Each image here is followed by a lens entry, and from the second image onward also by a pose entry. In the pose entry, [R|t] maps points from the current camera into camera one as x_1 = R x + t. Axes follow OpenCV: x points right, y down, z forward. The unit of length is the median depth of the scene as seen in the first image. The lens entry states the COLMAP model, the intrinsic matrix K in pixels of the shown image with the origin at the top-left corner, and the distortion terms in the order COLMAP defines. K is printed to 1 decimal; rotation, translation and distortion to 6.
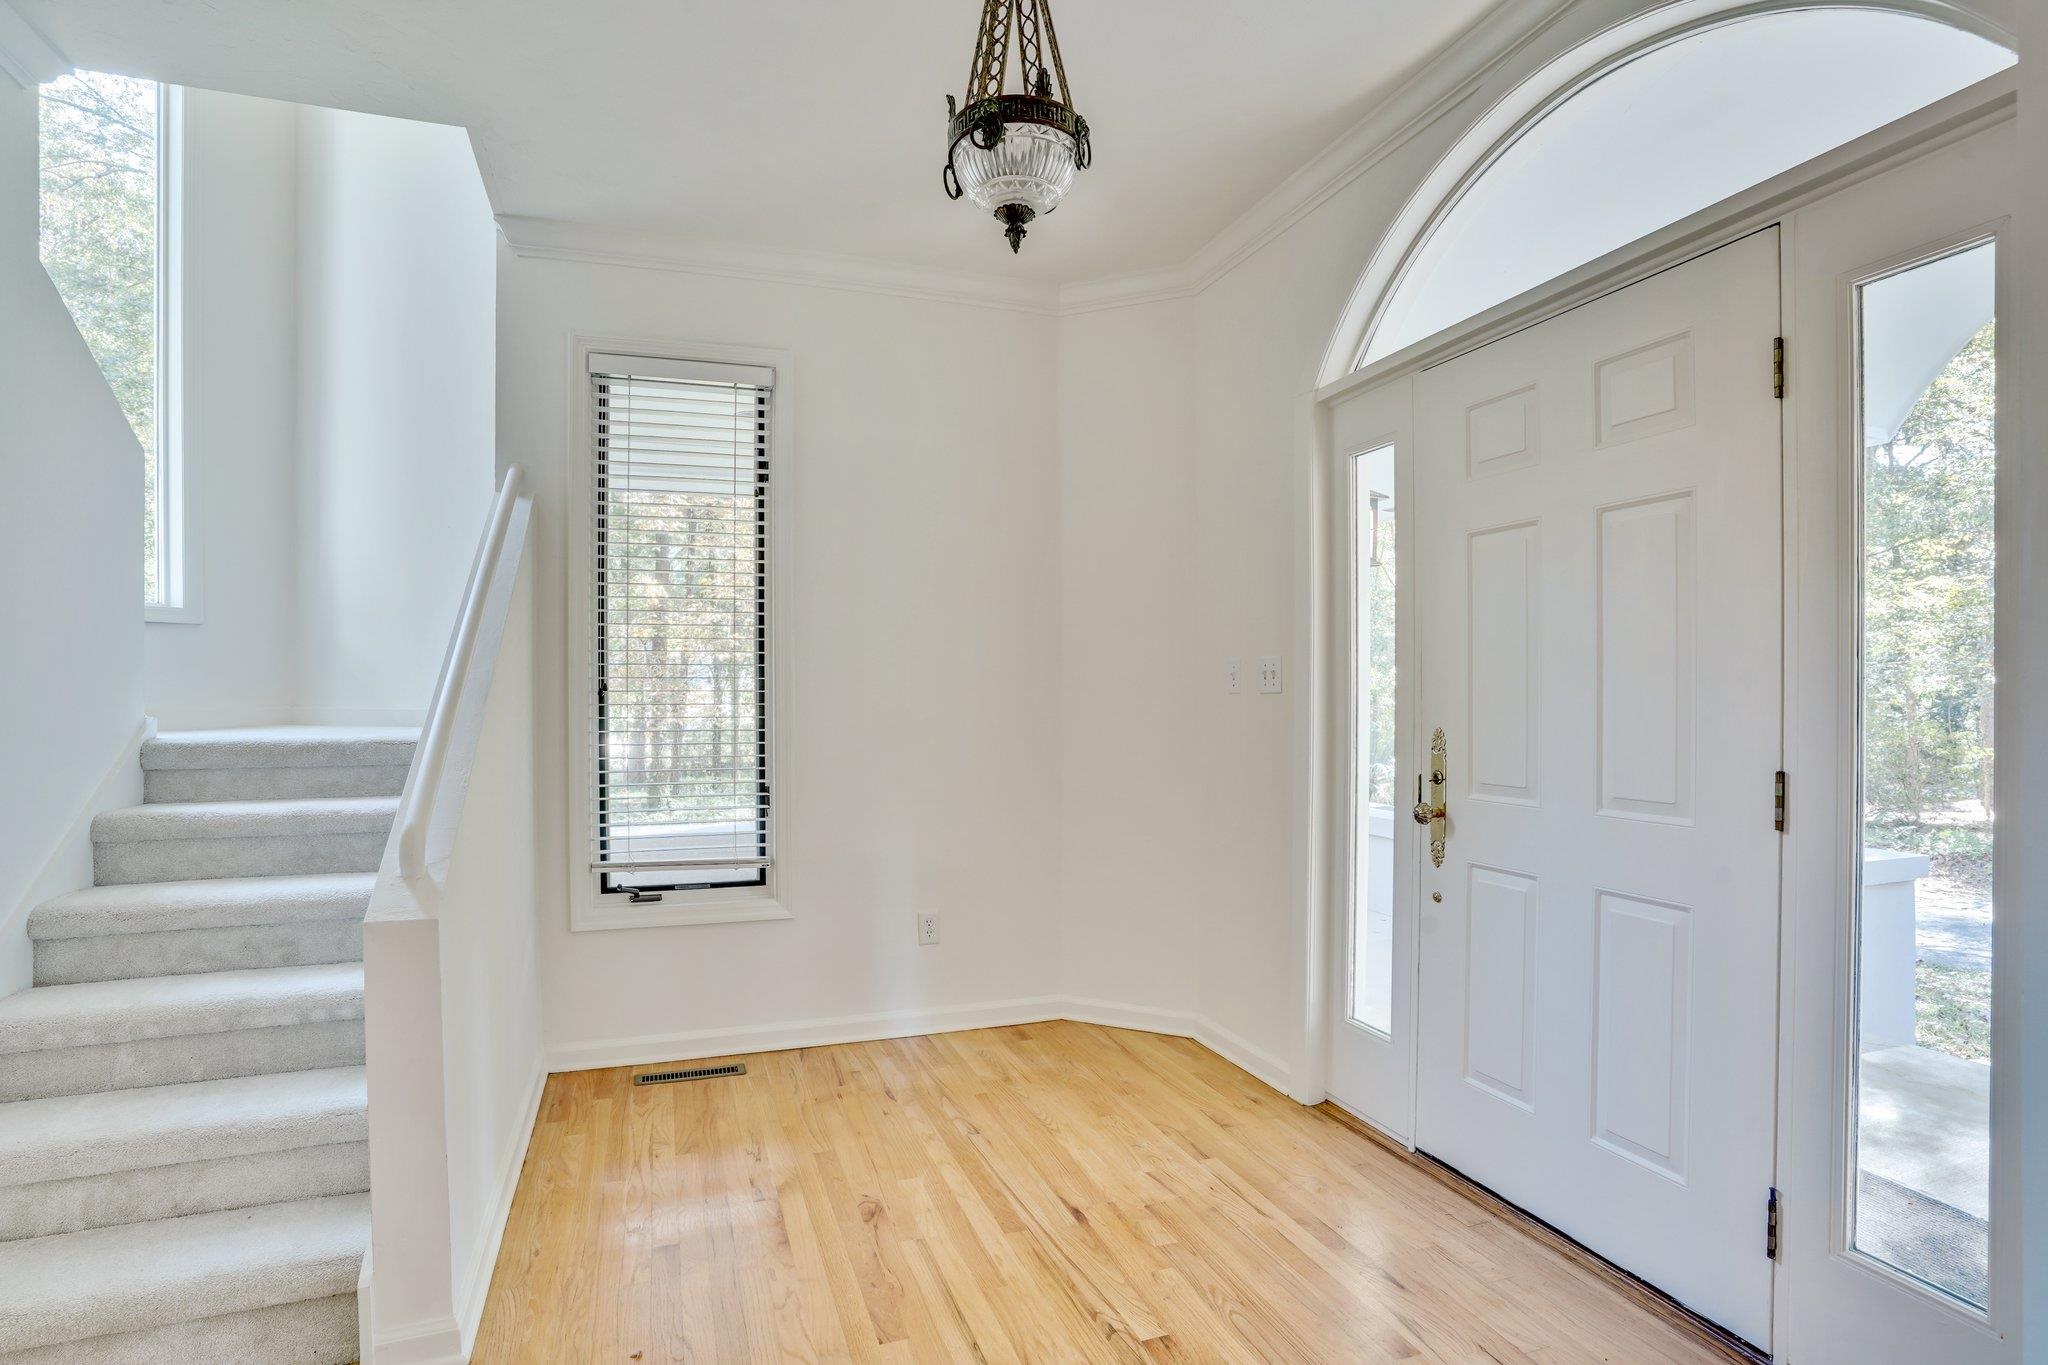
lens RADIAL K [[1023.0, 0, 1013.4], [0, 1023.0, 690.2], [0, 0, 1]] dist [-0.039365, 0.009545]
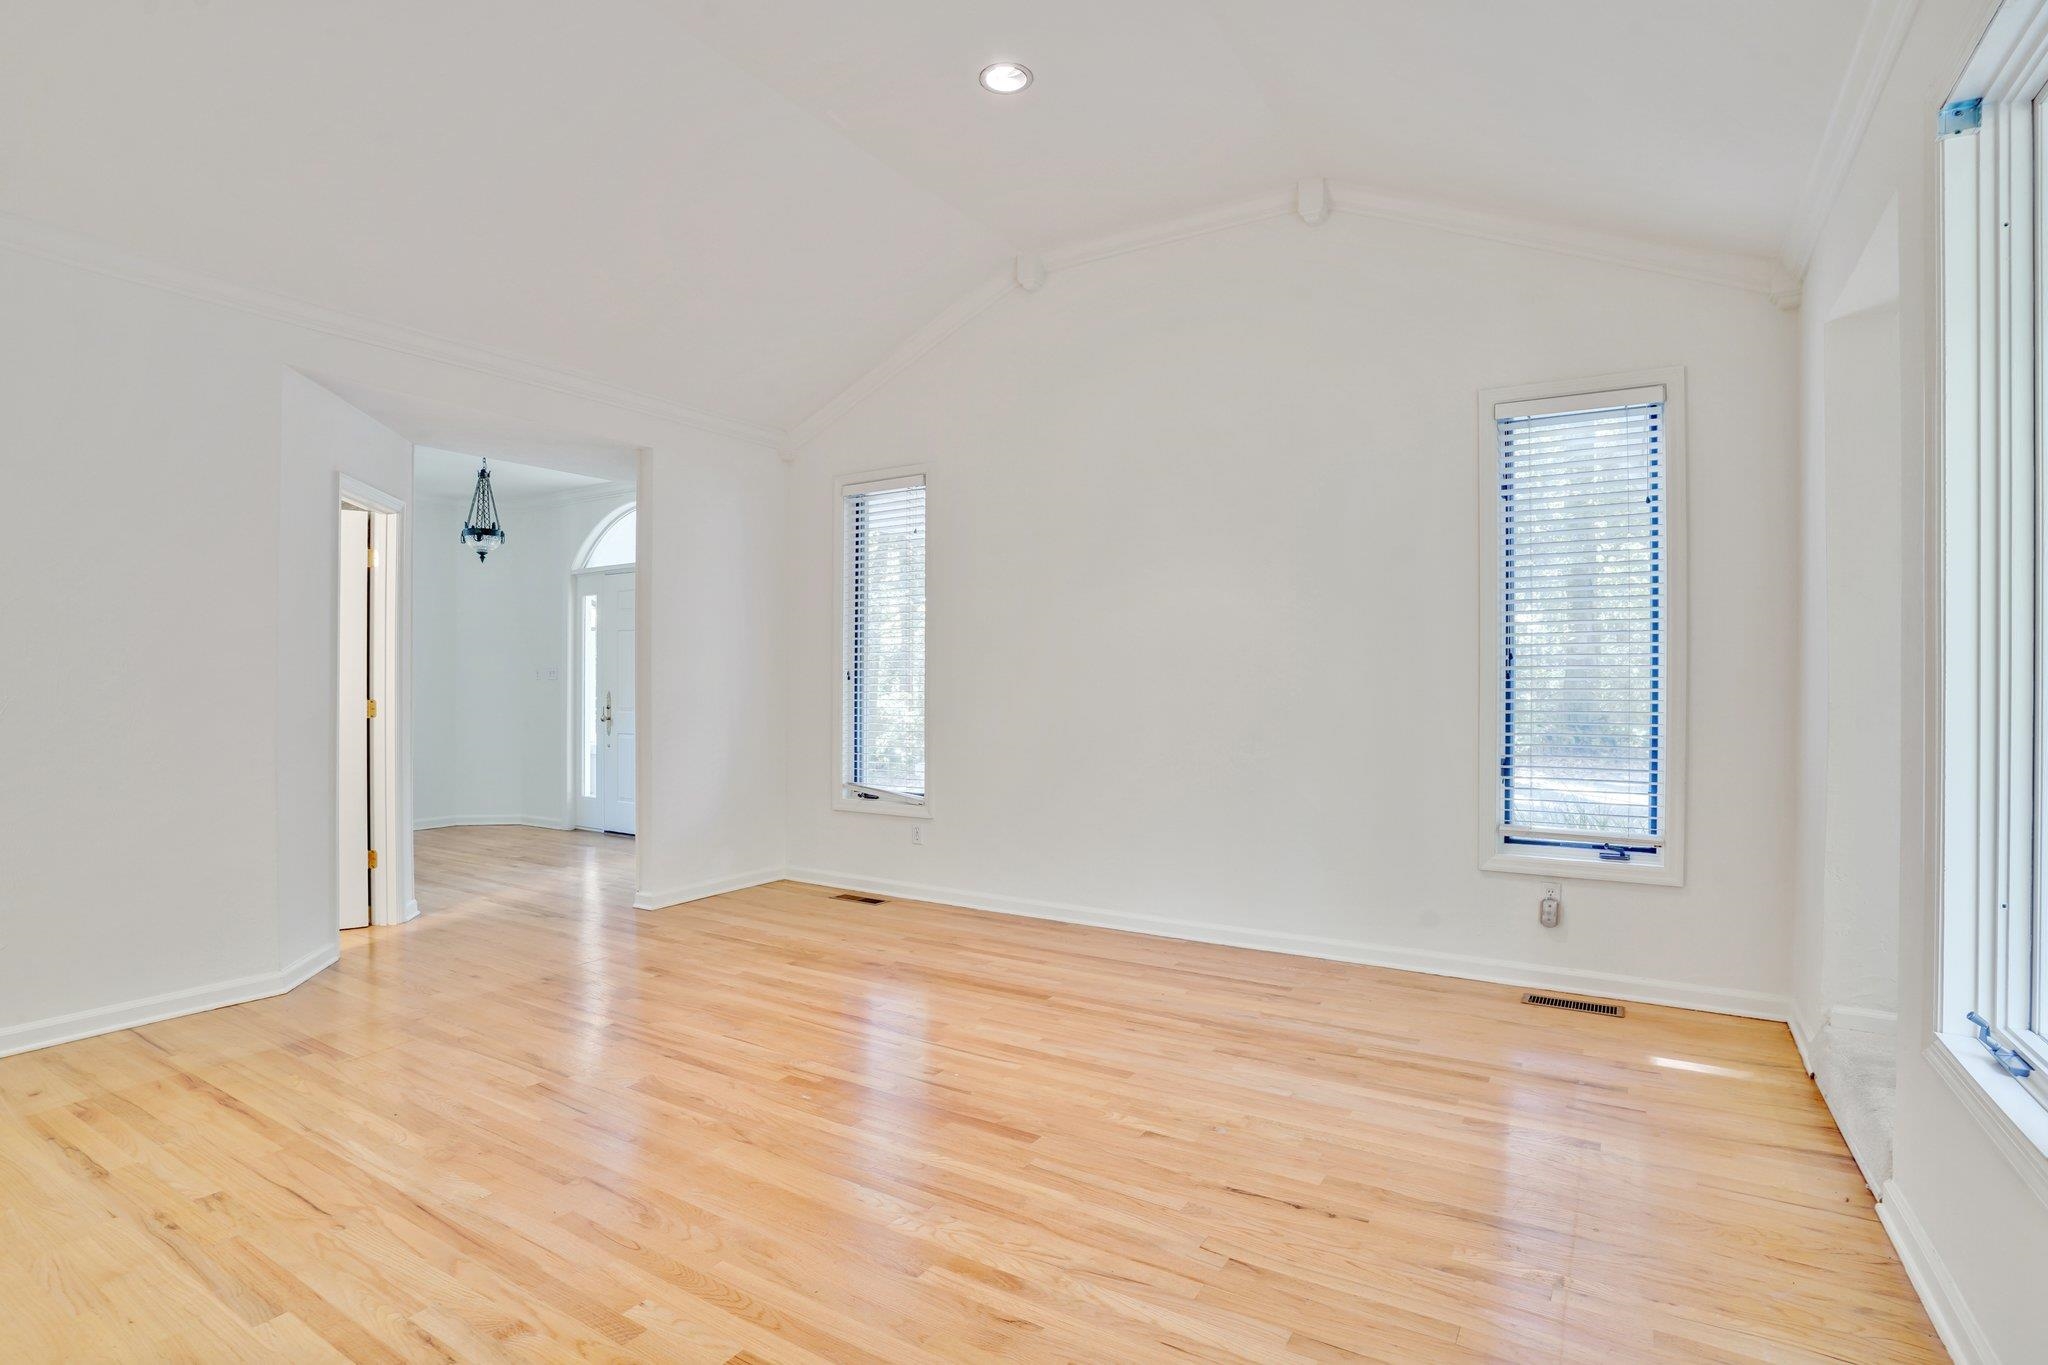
lens RADIAL K [[986.8, 0, 1034.3], [0, 986.8, 688.9], [0, 0, 1]] dist [-0.024202, 0.000419]
pose [[0.763175, 0.005621, 0.646167, -0.466263], [0.000226, 0.999960, -0.008966, 0.048244], [-0.646191, 0.006989, 0.763143, -1.865313]]
